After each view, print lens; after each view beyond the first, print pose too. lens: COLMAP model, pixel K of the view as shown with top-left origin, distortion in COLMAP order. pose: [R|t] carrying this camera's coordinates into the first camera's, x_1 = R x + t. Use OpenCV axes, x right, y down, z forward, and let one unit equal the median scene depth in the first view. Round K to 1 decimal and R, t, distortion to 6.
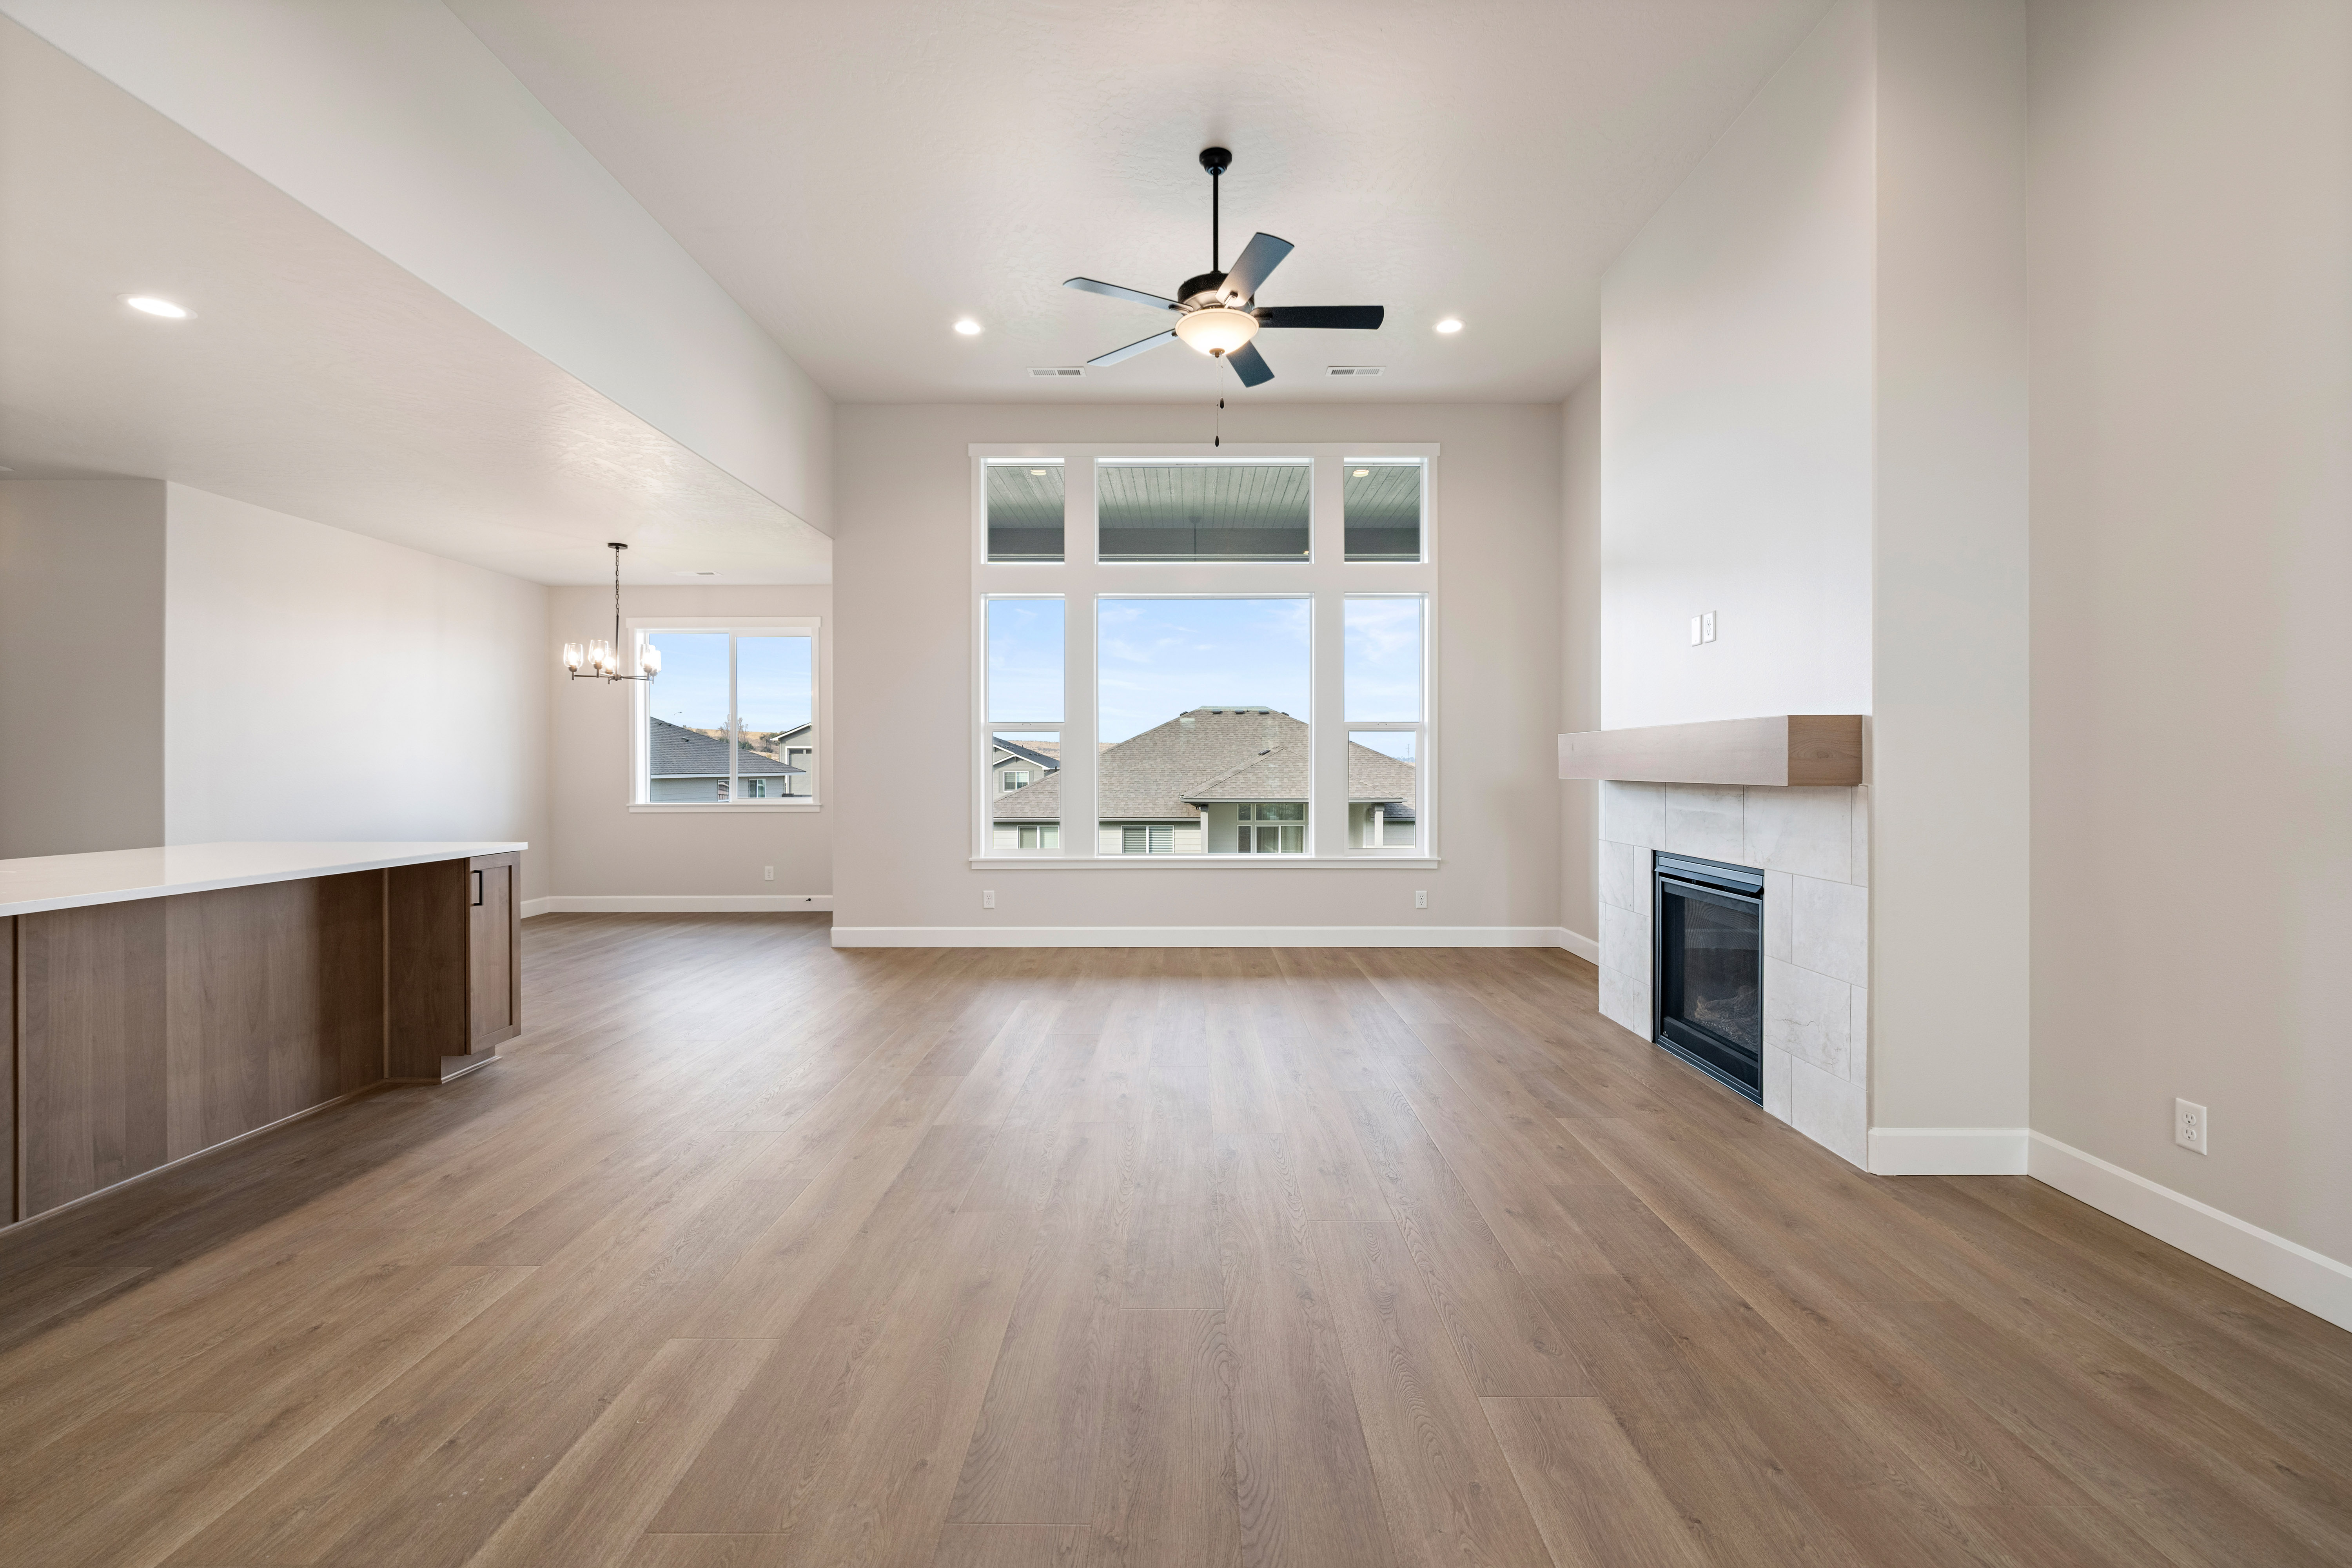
lens RADIAL K [[1006.2, 0, 1181.9], [0, 1006.2, 773.8], [0, 0, 1]] dist [-0.000053, -0.000021]
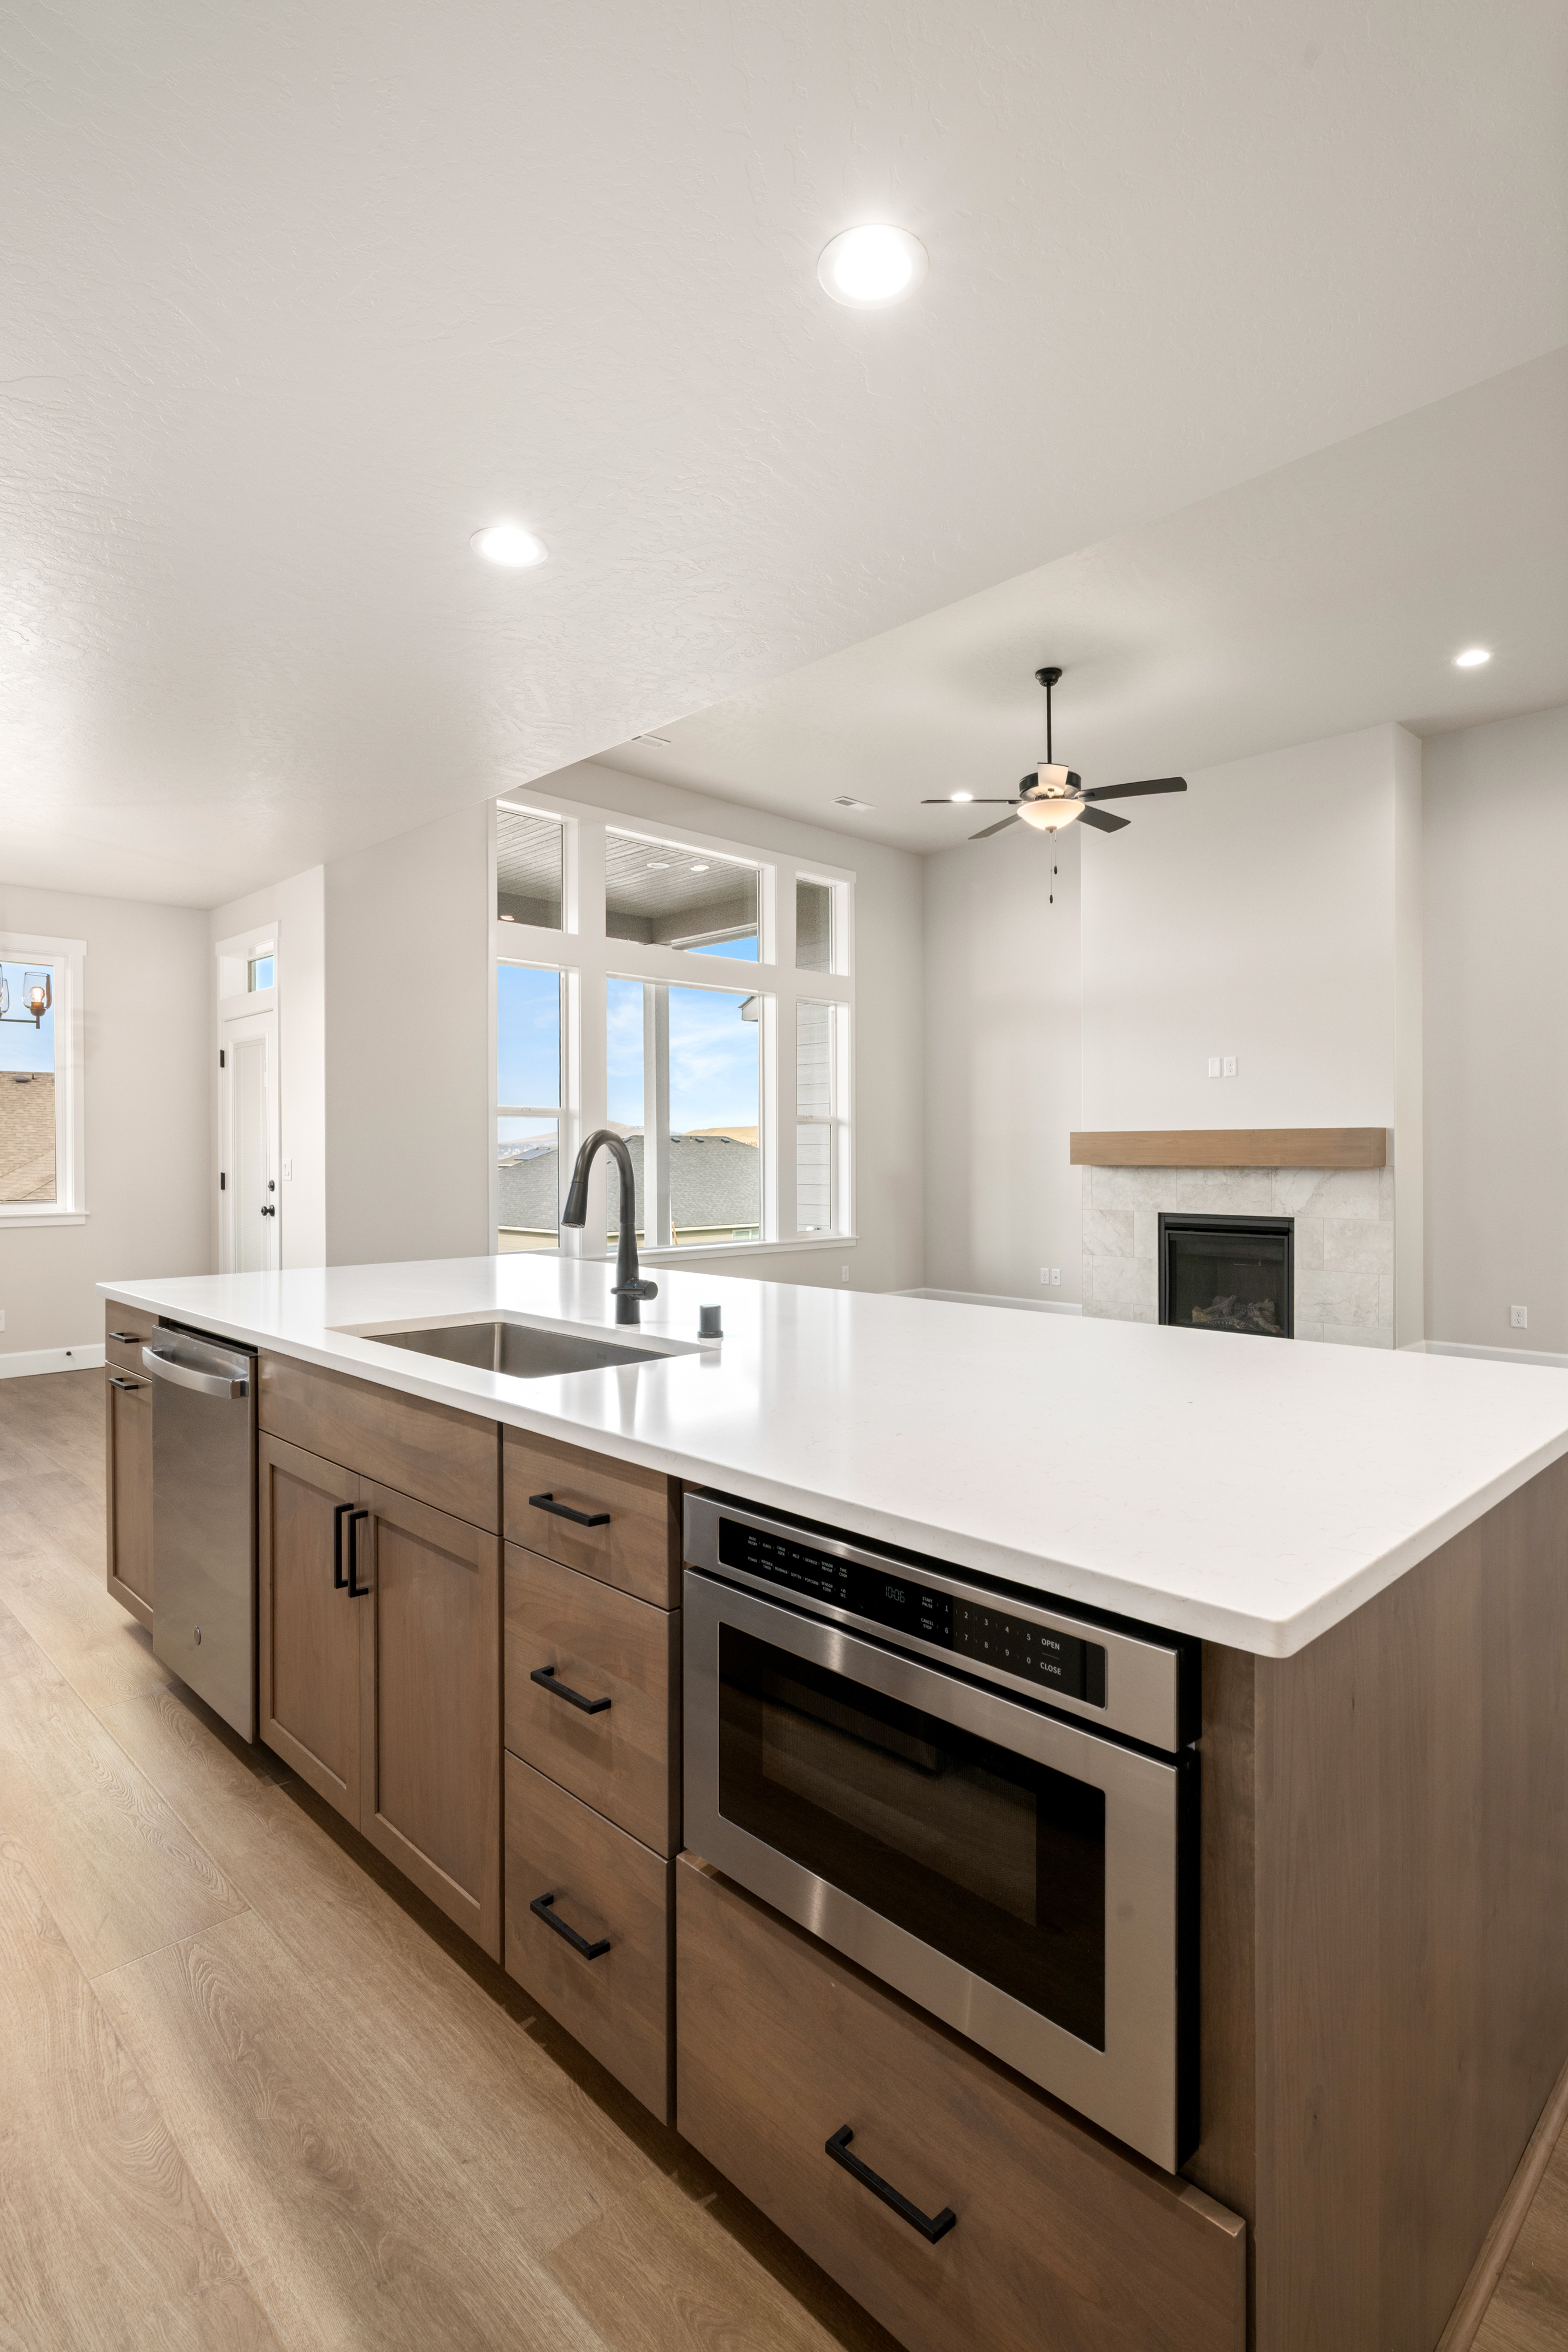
lens RADIAL K [[1167.5, 0, 800.1], [0, 1167.5, 1159.2], [0, 0, 1]] dist [-0.000179, 0.000293]
pose [[0.706574, -0.004852, 0.707622, -1.445894], [0.007096, 0.999975, -0.000229, -0.007182], [-0.707603, 0.005183, 0.706591, 0.222208]]
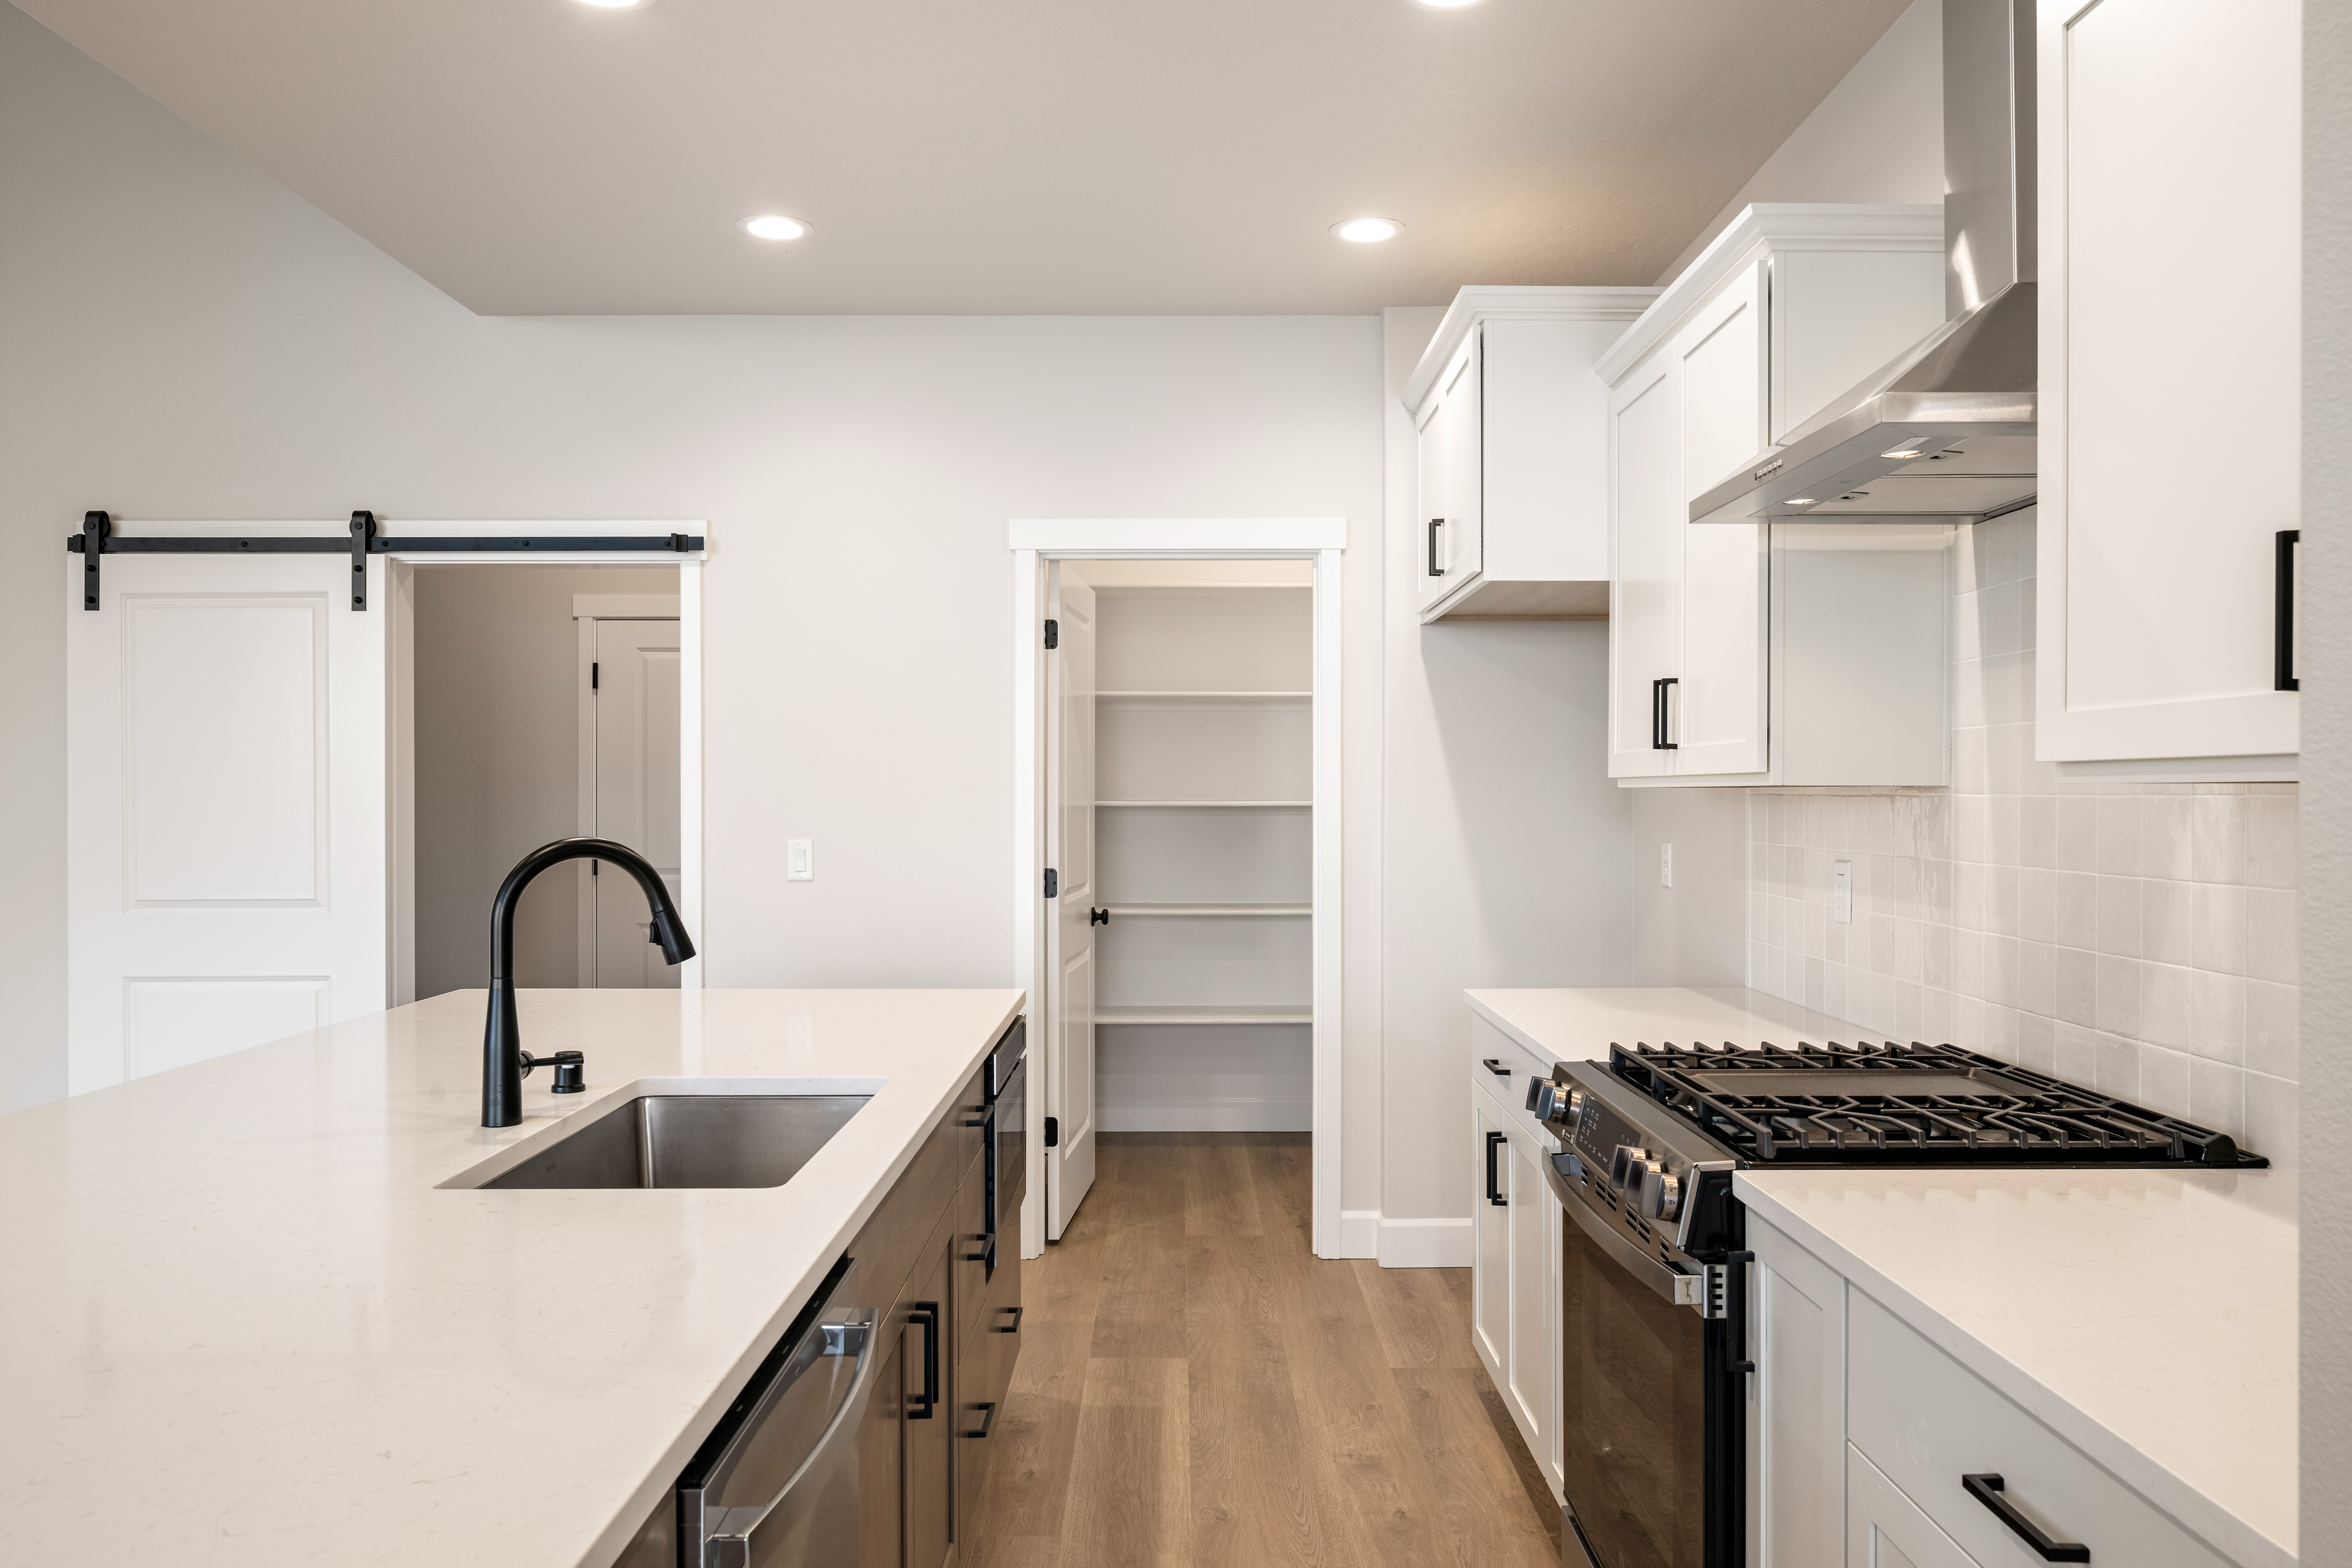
lens RADIAL K [[1699.8, 0, 1176.0], [0, 1699.8, 784.0], [0, 0, 1]] dist [-0.001850, 0.000387]
pose [[-0.999995, 0.001481, -0.002698, -1.294847], [0.001475, 0.999997, 0.002194, -0.048811], [0.002701, 0.002190, -0.999994, 1.475750]]
